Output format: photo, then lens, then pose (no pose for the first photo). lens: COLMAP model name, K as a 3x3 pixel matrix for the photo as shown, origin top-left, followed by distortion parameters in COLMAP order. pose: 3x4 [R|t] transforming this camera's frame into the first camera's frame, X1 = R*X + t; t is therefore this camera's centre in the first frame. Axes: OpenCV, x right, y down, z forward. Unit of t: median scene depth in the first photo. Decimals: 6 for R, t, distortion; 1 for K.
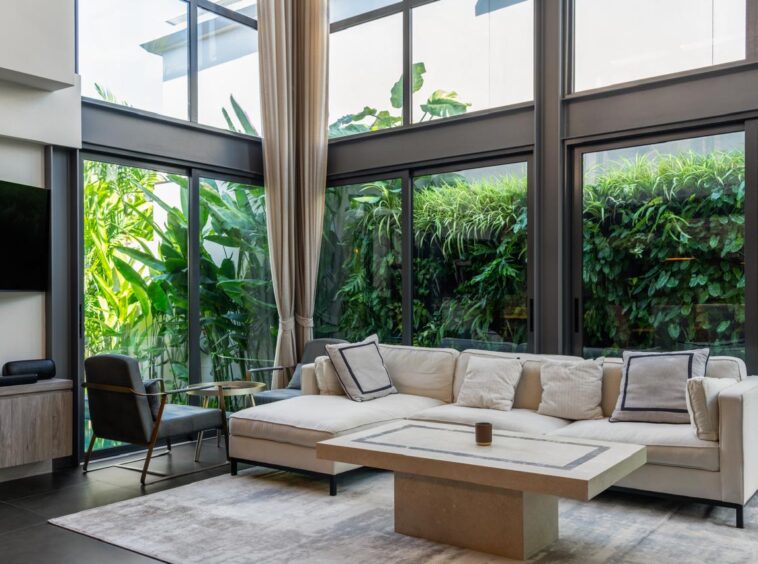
lens RADIAL K [[745.8, 0, 379.0], [0, 745.8, 282.0], [0, 0, 1]] dist [0.041907, 0.001518]
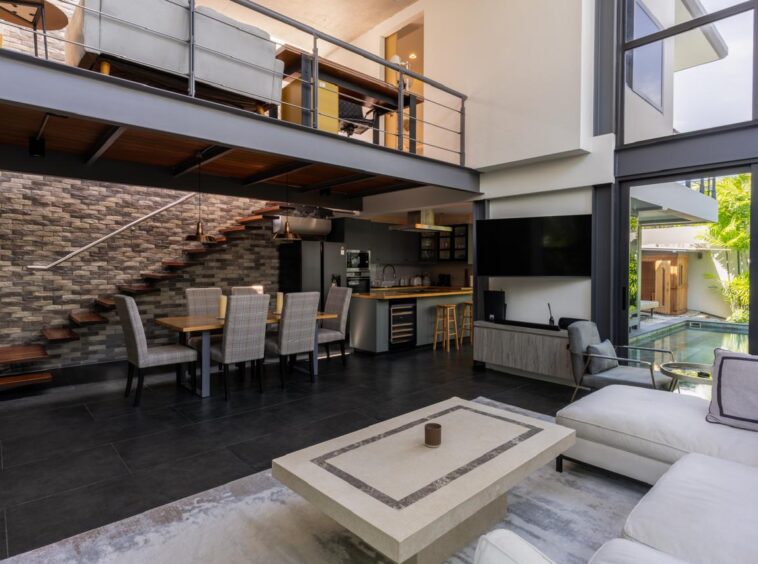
lens RADIAL K [[429.1, 0, 406.3], [0, 429.1, 279.1], [0, 0, 1]] dist [0.003489, 0.000805]
pose [[-0.149874, 0.044100, -0.987721, 0.519524], [0.016809, 0.998974, 0.042052, -0.030800], [0.988562, -0.010300, -0.150461, 0.745791]]
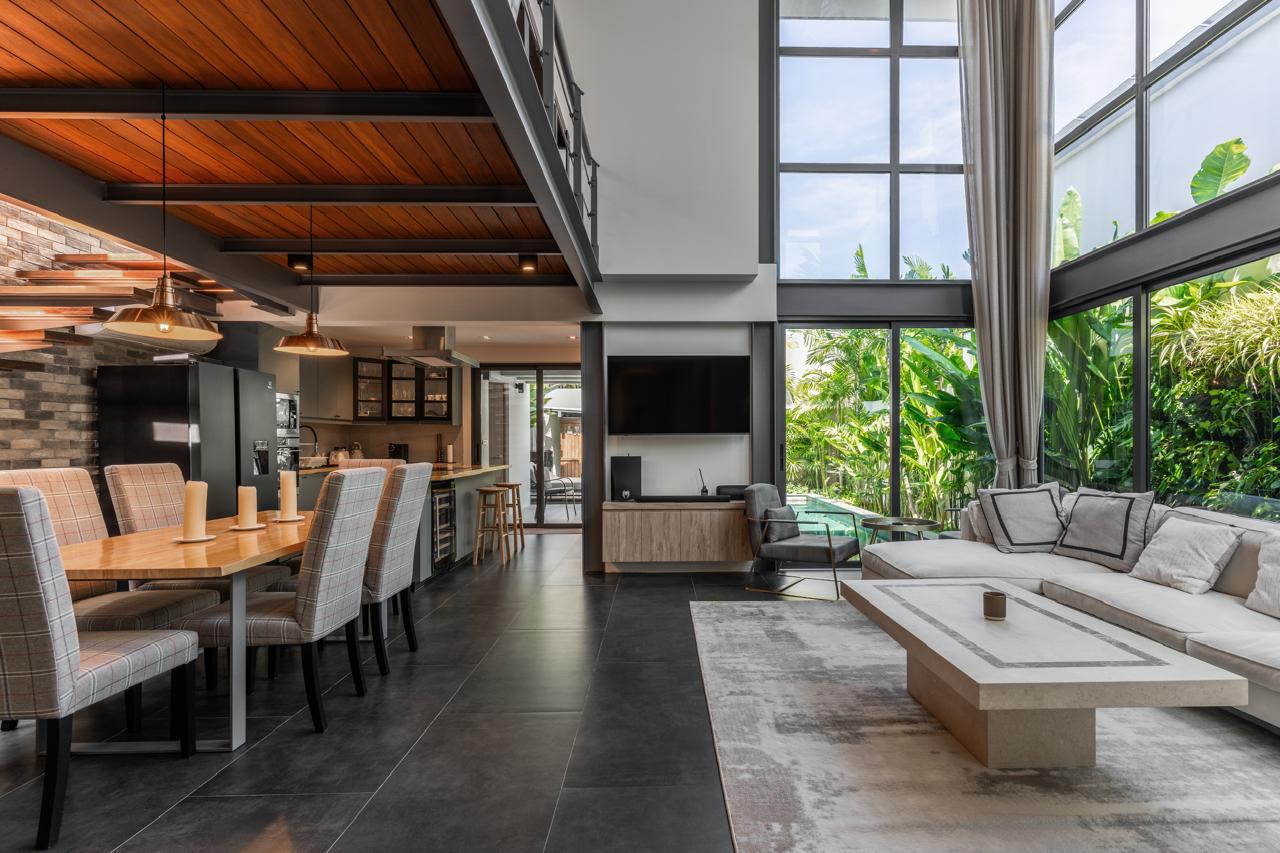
lens RADIAL K [[630.7, 0, 676.5], [0, 630.7, 427.0], [0, 0, 1]] dist [0.023849, 0.000104]
pose [[0.633784, -0.010381, -0.773440, 0.331085], [0.016610, 0.999862, 0.000191, -0.001902], [0.773331, -0.012968, 0.633869, 0.197147]]
